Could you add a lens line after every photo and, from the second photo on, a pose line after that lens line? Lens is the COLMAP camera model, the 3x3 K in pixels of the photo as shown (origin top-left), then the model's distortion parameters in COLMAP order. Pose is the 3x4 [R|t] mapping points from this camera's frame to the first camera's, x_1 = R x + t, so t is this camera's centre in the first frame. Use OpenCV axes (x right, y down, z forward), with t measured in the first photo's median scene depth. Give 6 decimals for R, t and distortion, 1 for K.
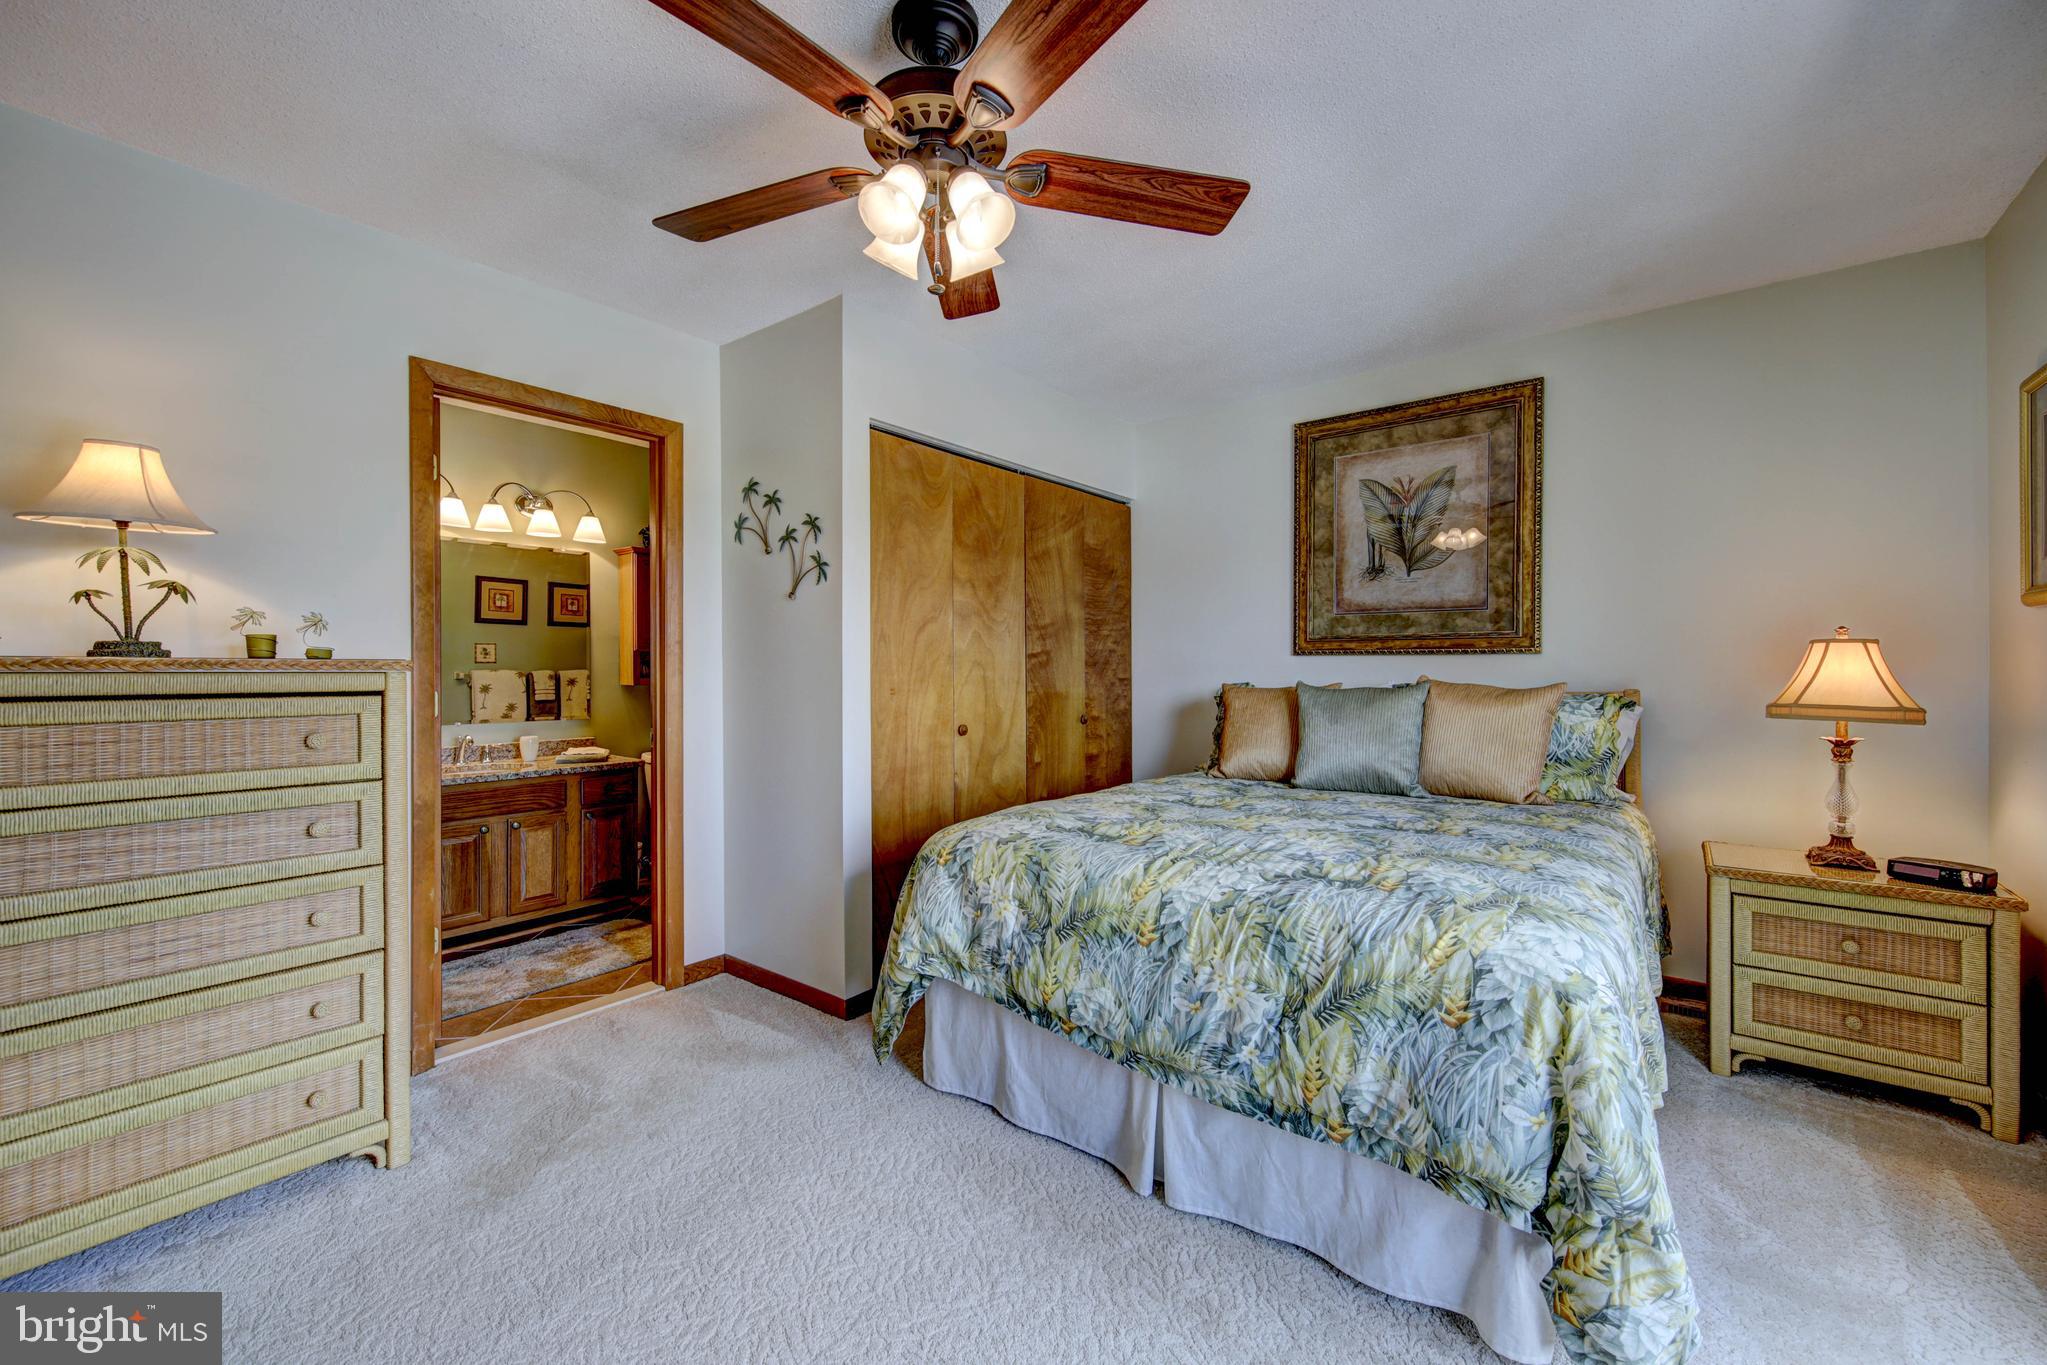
lens RADIAL K [[814.1, 0, 1034.3], [0, 814.1, 673.0], [0, 0, 1]] dist [0.005759, -0.002118]
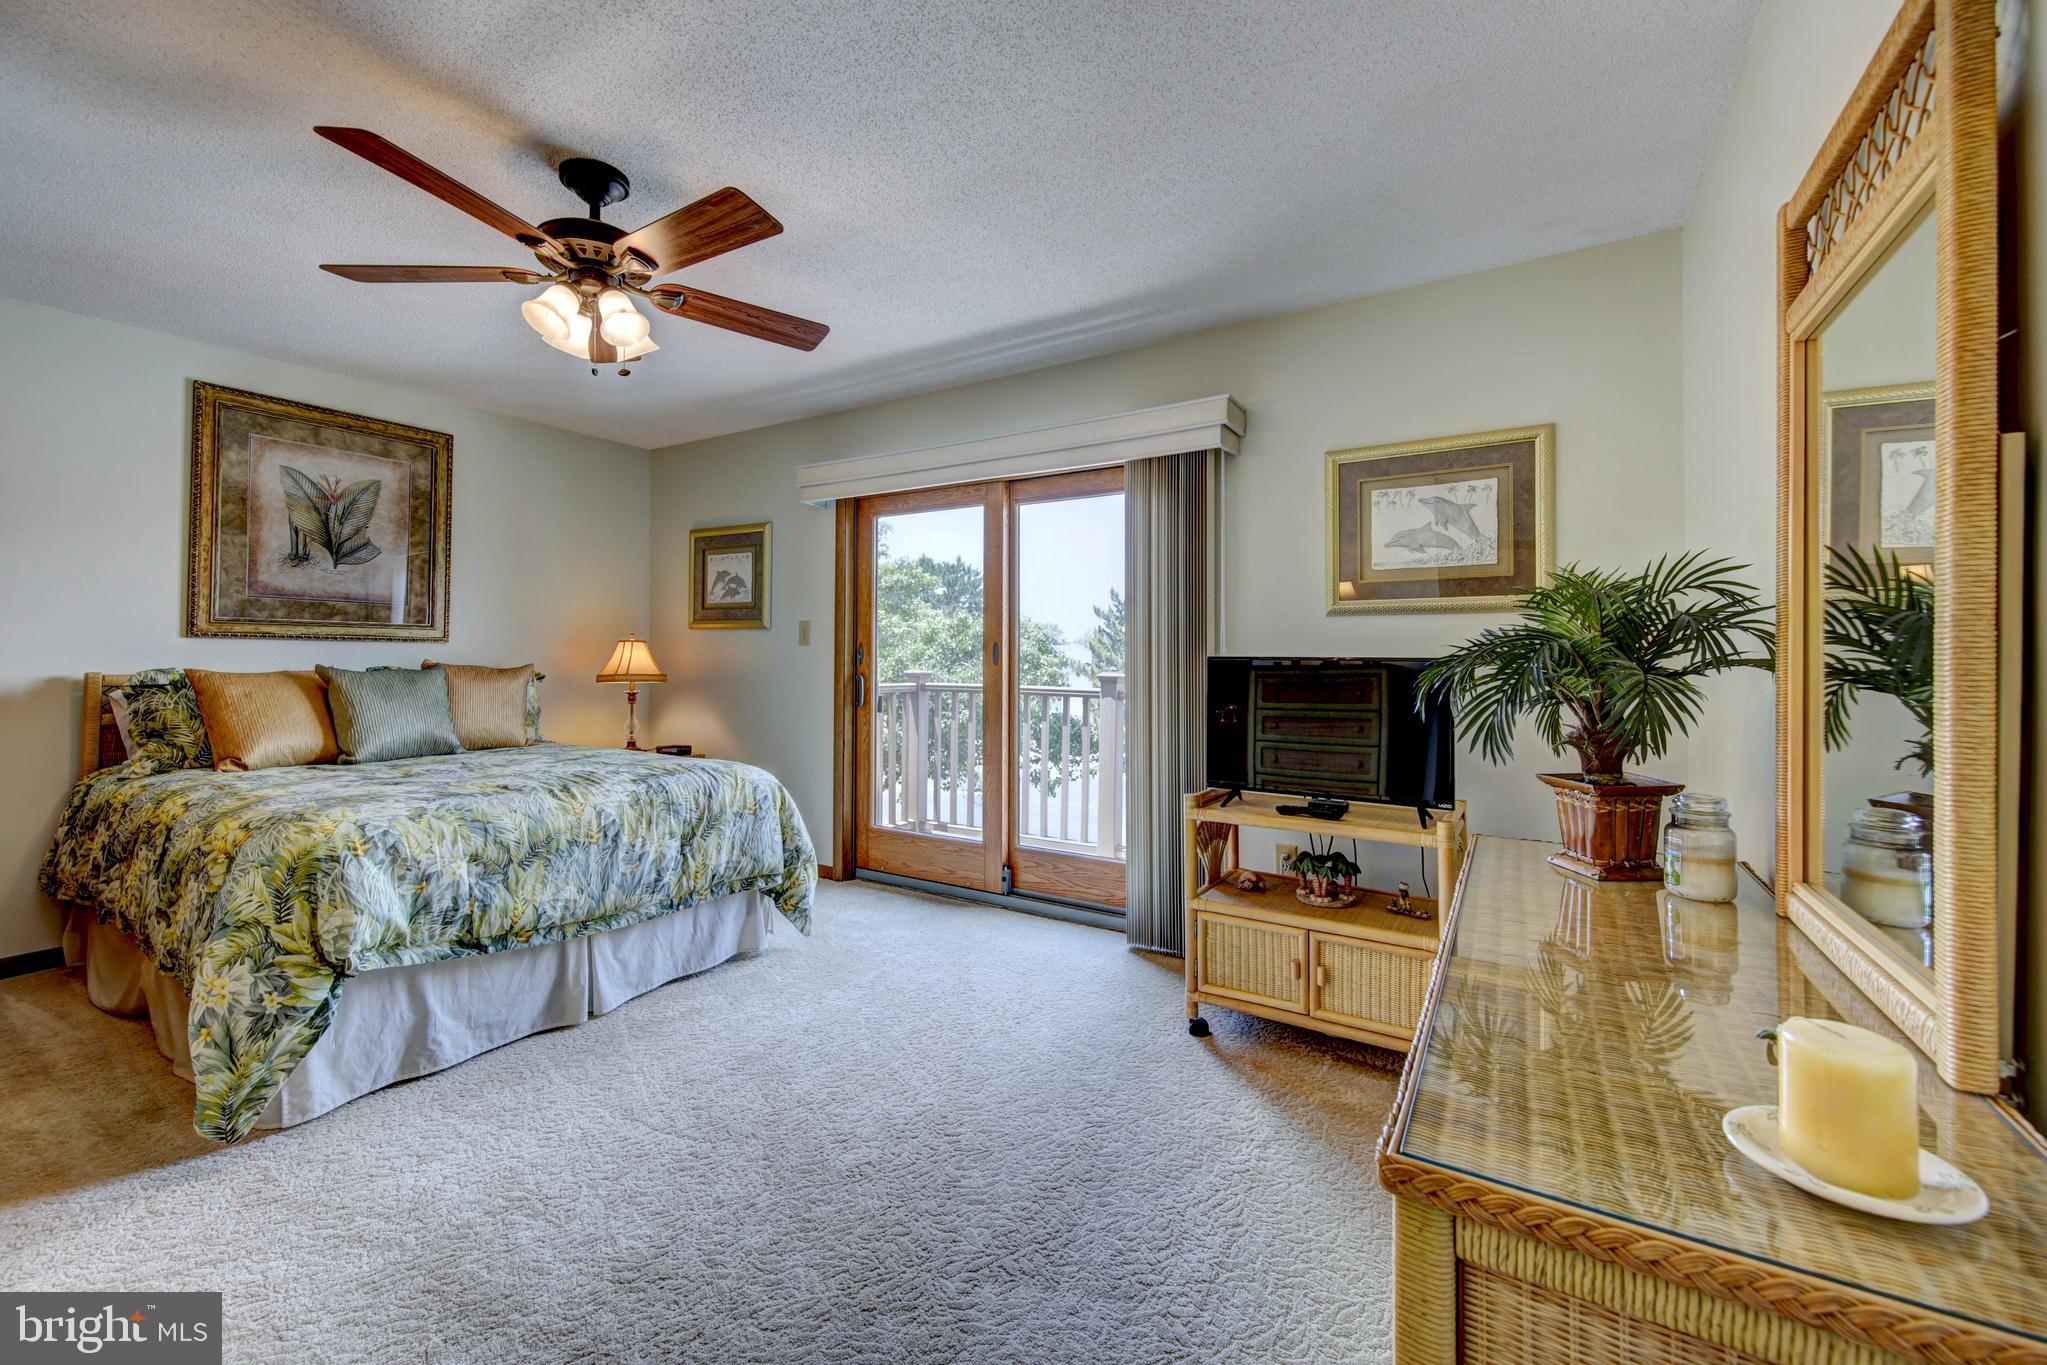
lens RADIAL K [[814.1, 0, 1022.1], [0, 814.1, 662.6], [0, 0, 1]] dist [0.005759, -0.002118]
pose [[-0.124677, -0.004053, 0.992189, -0.914238], [0.000447, 0.999991, 0.004141, 0.003746], [-0.992197, 0.000959, -0.124674, 0.277055]]
